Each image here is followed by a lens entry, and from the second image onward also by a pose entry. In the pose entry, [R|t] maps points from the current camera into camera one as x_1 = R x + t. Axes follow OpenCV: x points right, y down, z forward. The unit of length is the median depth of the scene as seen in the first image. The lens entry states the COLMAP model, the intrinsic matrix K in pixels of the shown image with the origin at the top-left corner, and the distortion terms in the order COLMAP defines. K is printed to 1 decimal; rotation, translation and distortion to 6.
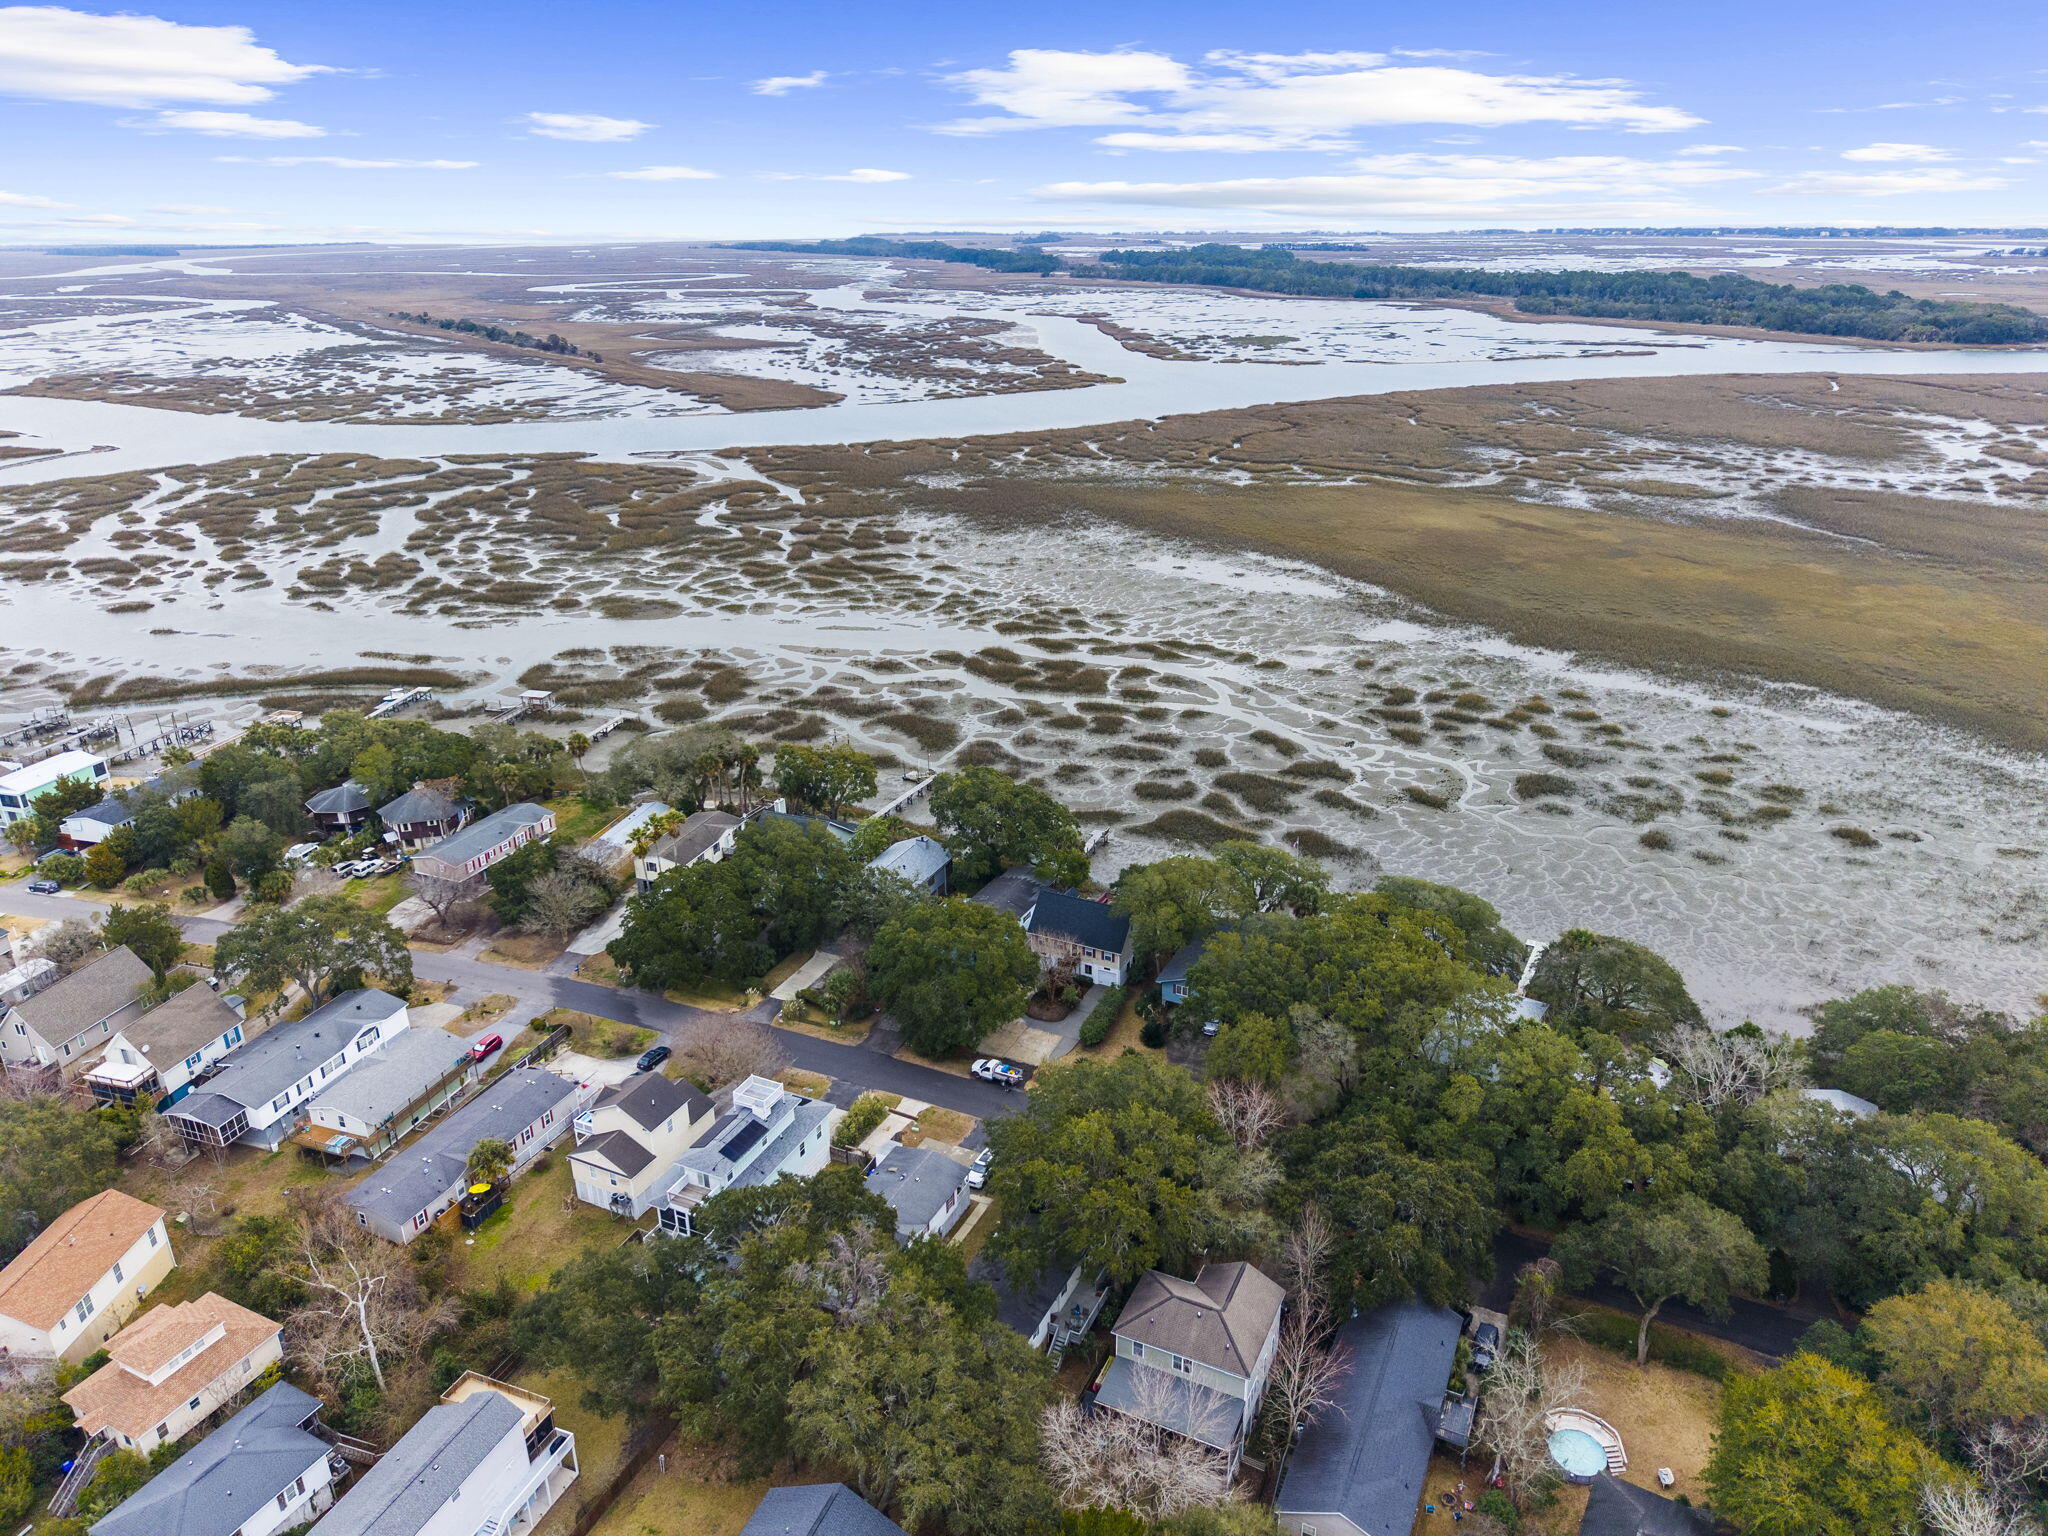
lens RADIAL K [[1357.6, 0, 1031.0], [0, 1357.6, 773.1], [0, 0, 1]] dist [0.042796, -0.049693]
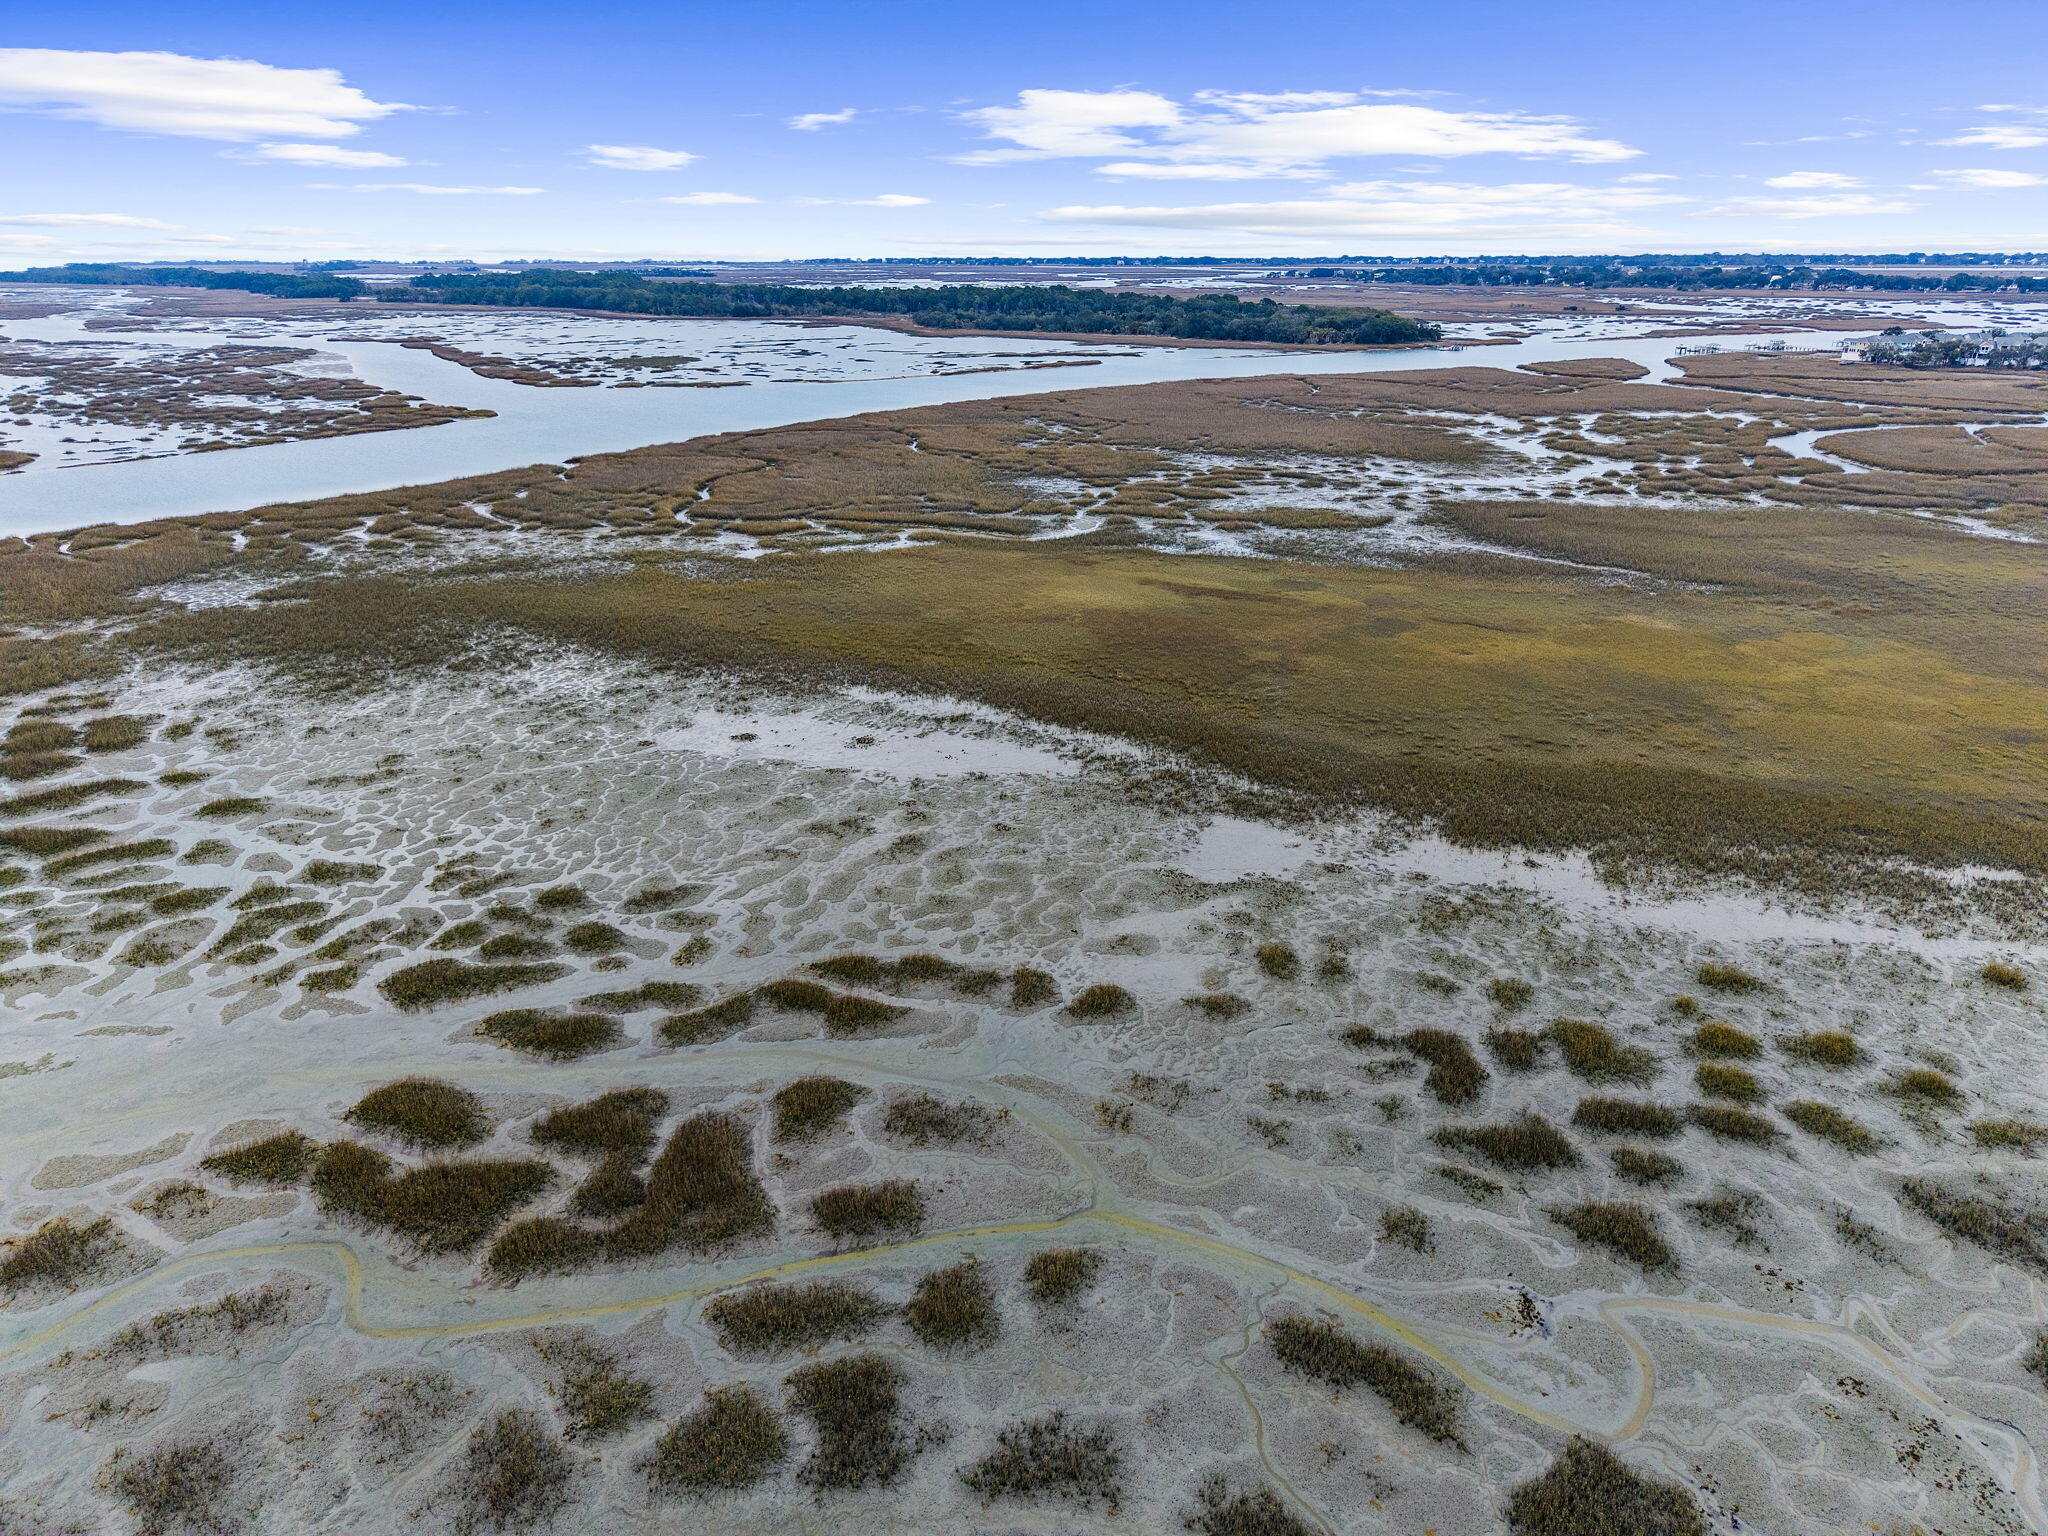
lens RADIAL K [[1389.2, 0, 1007.1], [0, 1389.2, 765.6], [0, 0, 1]] dist [0.025906, -0.026308]
pose [[0.906633, -0.144587, 0.396373, -0.015183], [0.157937, 0.987449, -0.001055, -0.160601], [-0.391246, 0.063559, 0.918089, 0.604545]]
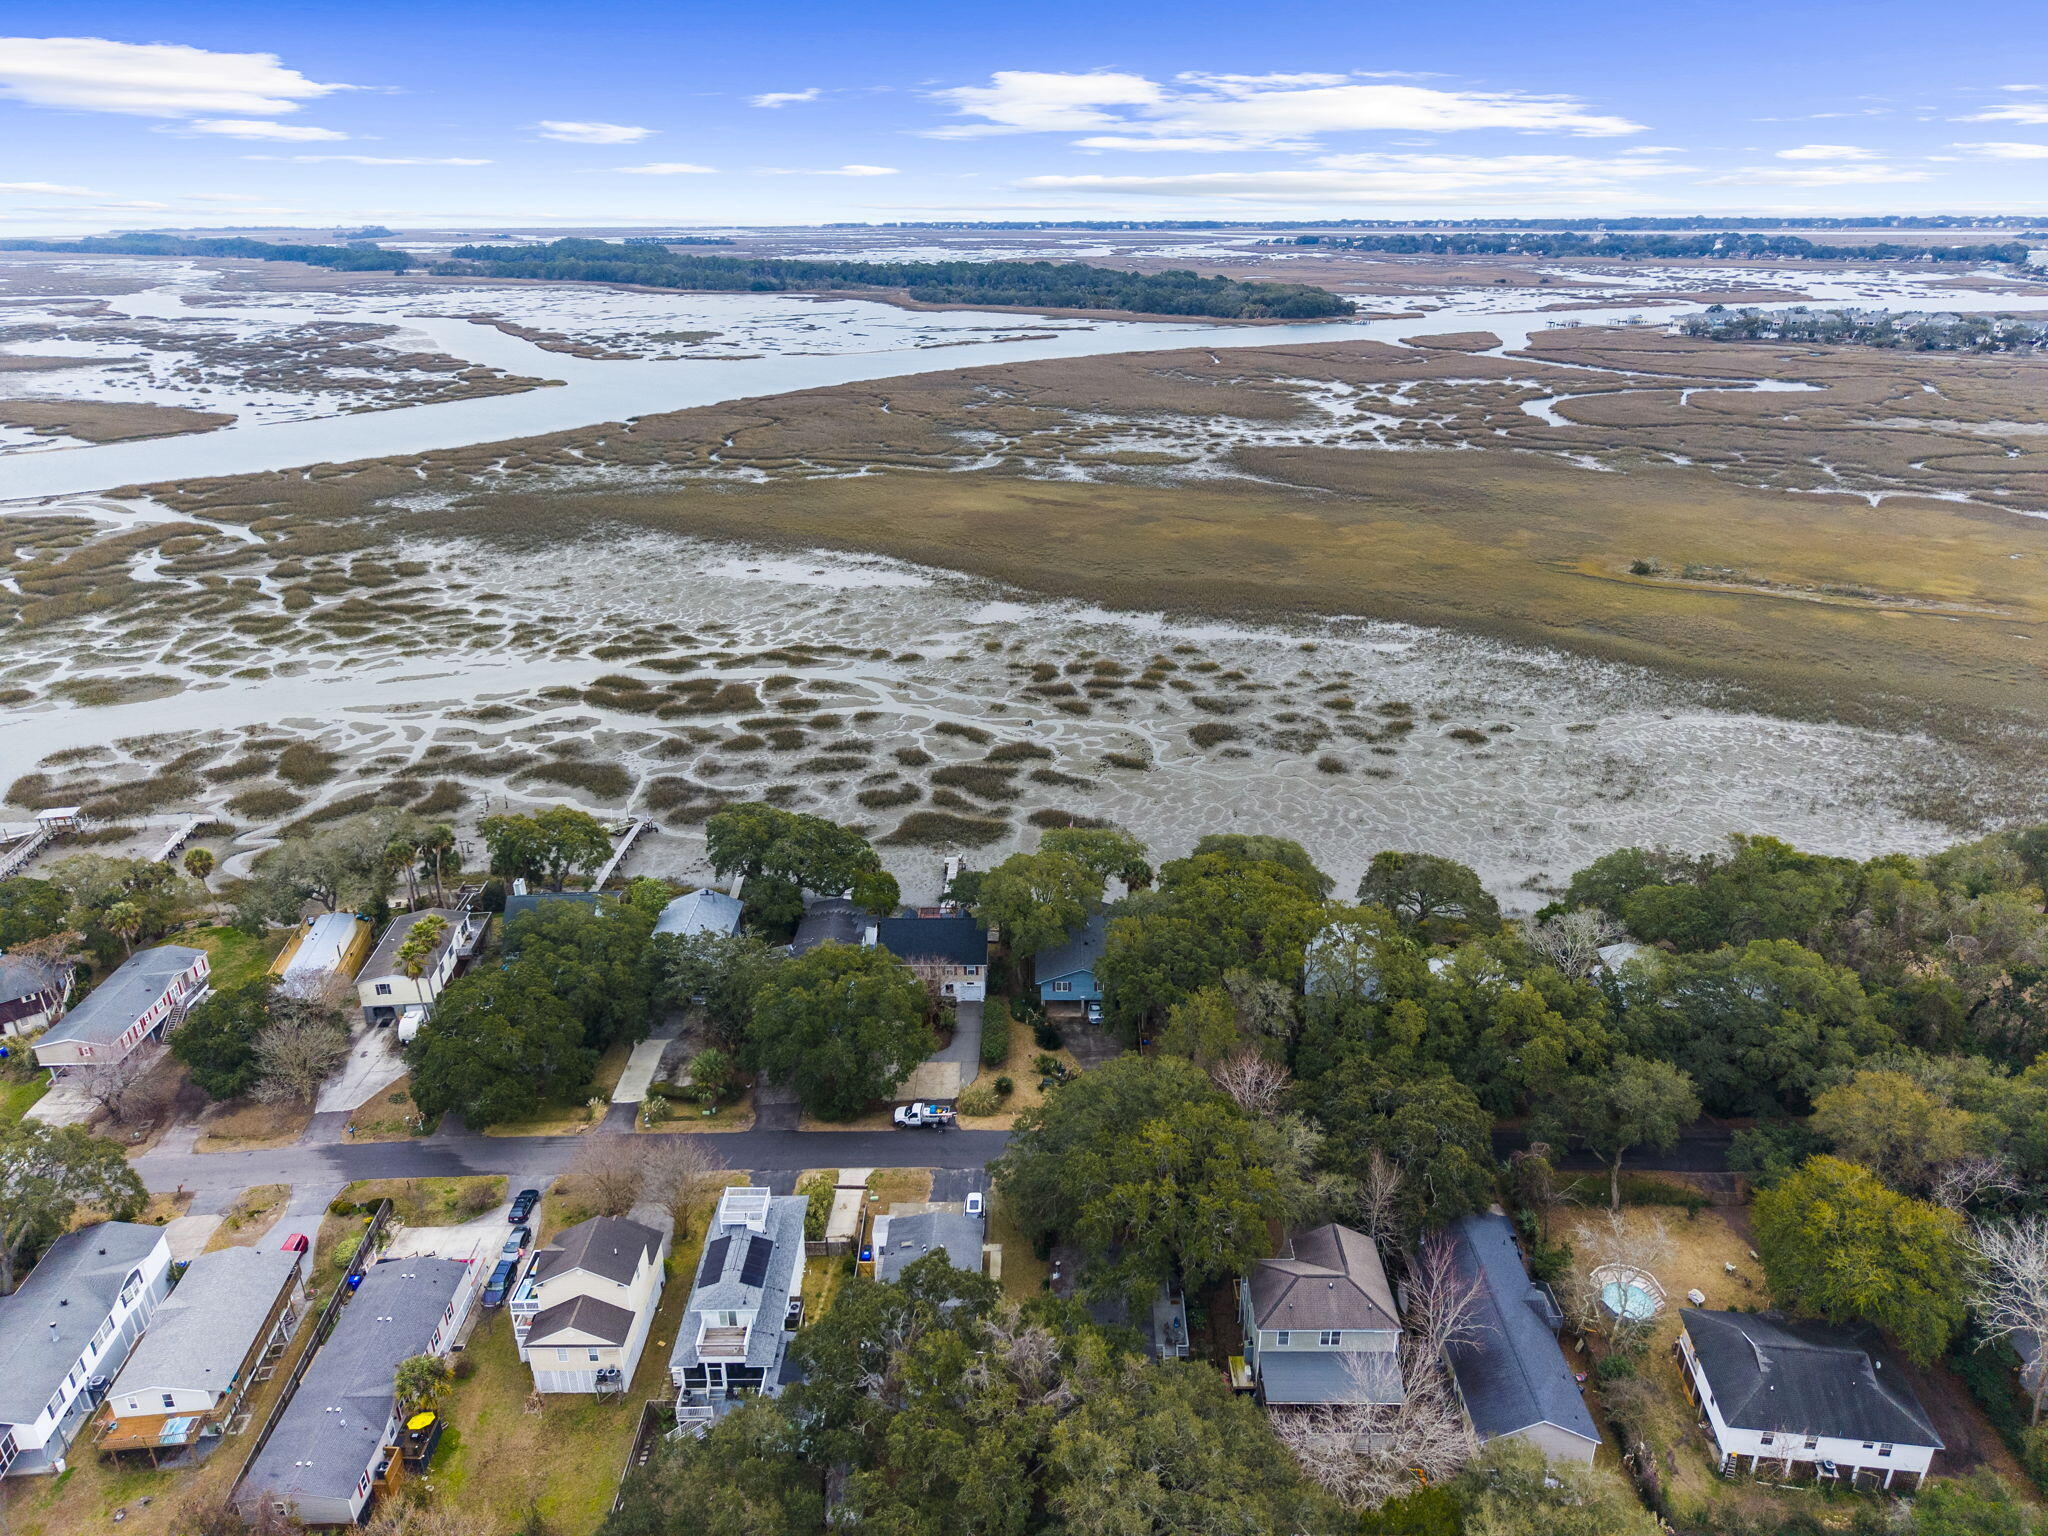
lens RADIAL K [[1364.9, 0, 1026.9], [0, 1364.9, 769.7], [0, 0, 1]] dist [0.028319, -0.027540]
pose [[0.906377, -0.160252, 0.390897, -0.148538], [0.160192, 0.986534, 0.032999, -0.017614], [-0.390921, 0.032709, 0.919843, 0.050797]]
